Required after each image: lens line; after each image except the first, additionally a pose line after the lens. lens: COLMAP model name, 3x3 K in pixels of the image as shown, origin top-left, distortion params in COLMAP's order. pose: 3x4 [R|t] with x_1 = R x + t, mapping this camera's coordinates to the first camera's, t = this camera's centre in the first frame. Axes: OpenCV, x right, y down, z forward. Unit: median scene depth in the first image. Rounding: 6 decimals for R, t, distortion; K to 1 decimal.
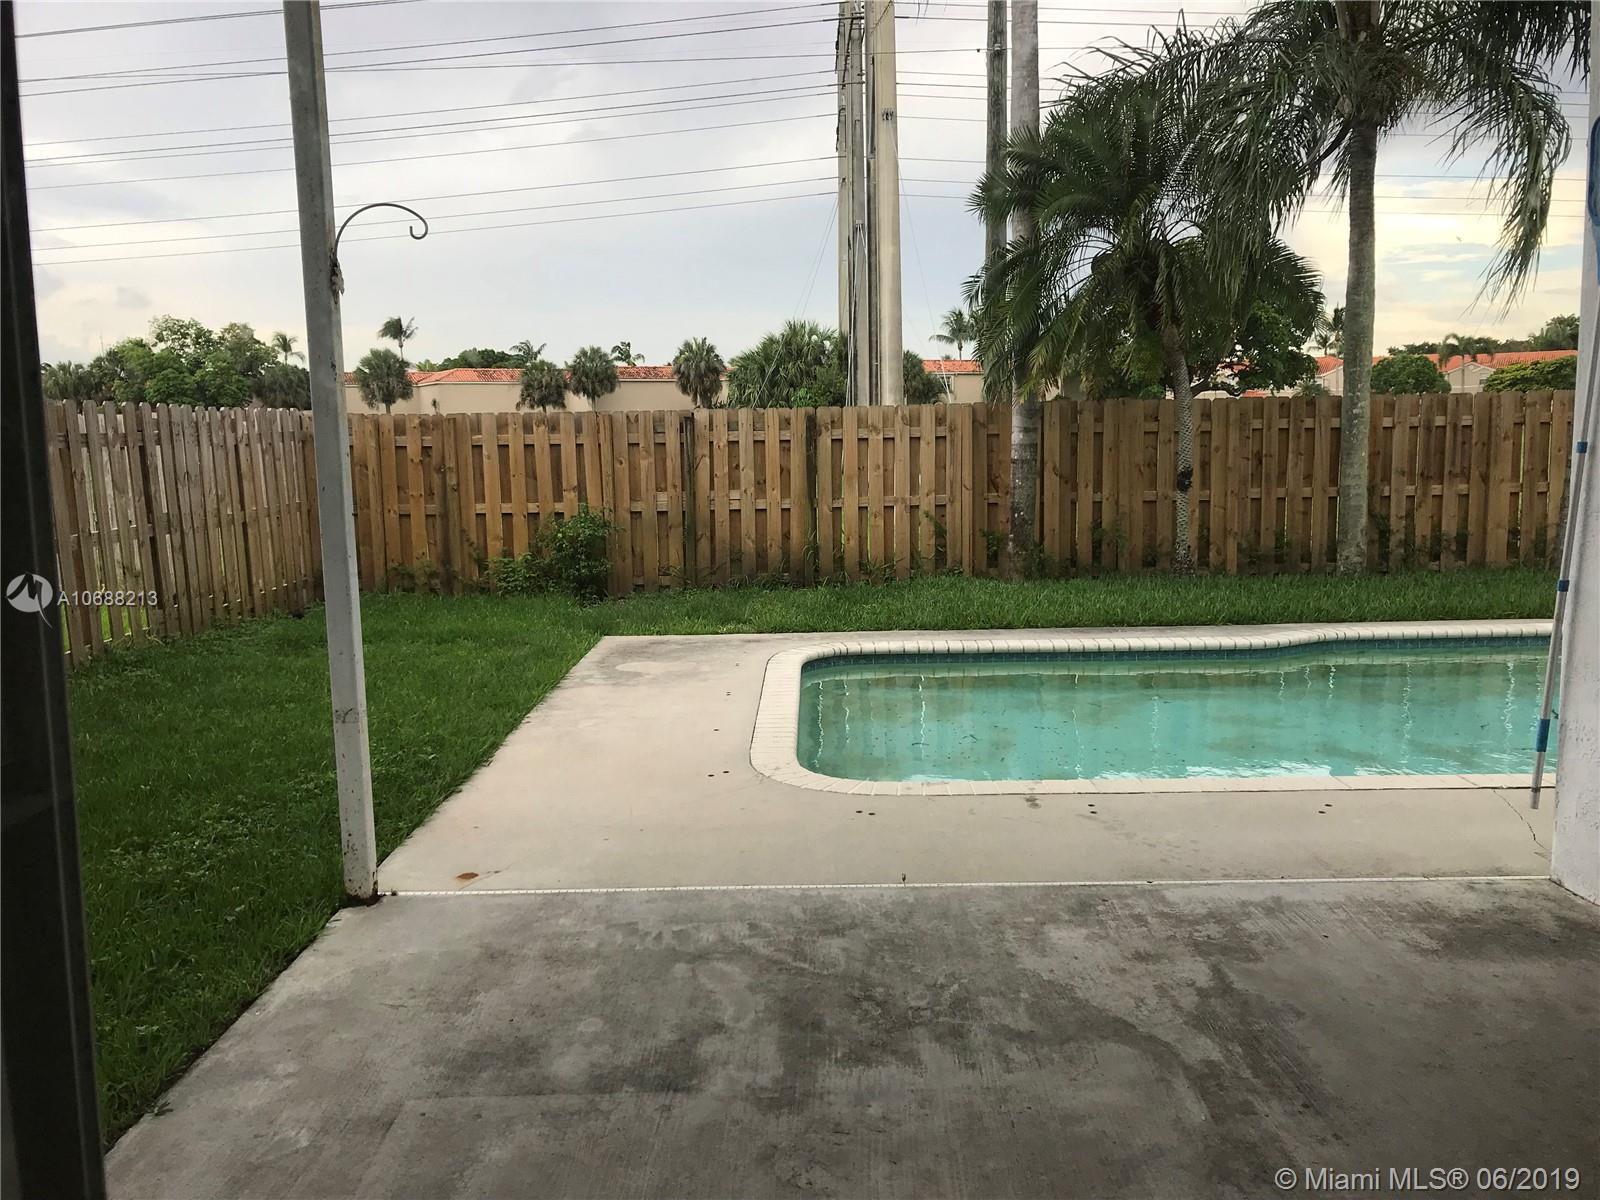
lens RADIAL K [[1318.8, 0, 786.8], [0, 1318.8, 593.3], [0, 0, 1]] dist [0.038015, -0.062662]
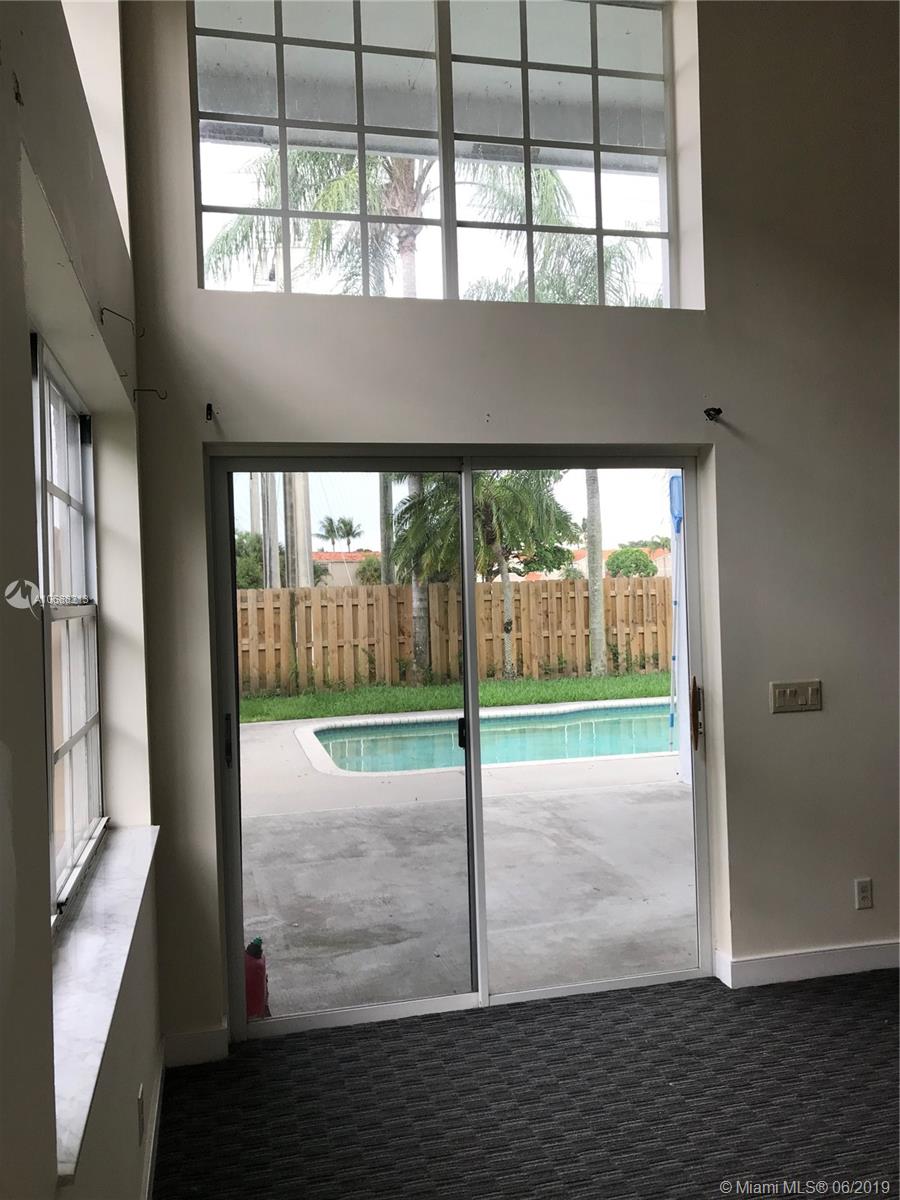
lens RADIAL K [[989.1, 0, 450.7], [0, 989.1, 599.2], [0, 0, 1]] dist [0.038015, -0.062662]
pose [[0.968189, -0.013252, 0.249870, -0.098924], [0.044472, 0.991812, -0.119717, 0.031364], [-0.246237, 0.127021, 0.960850, -0.243302]]
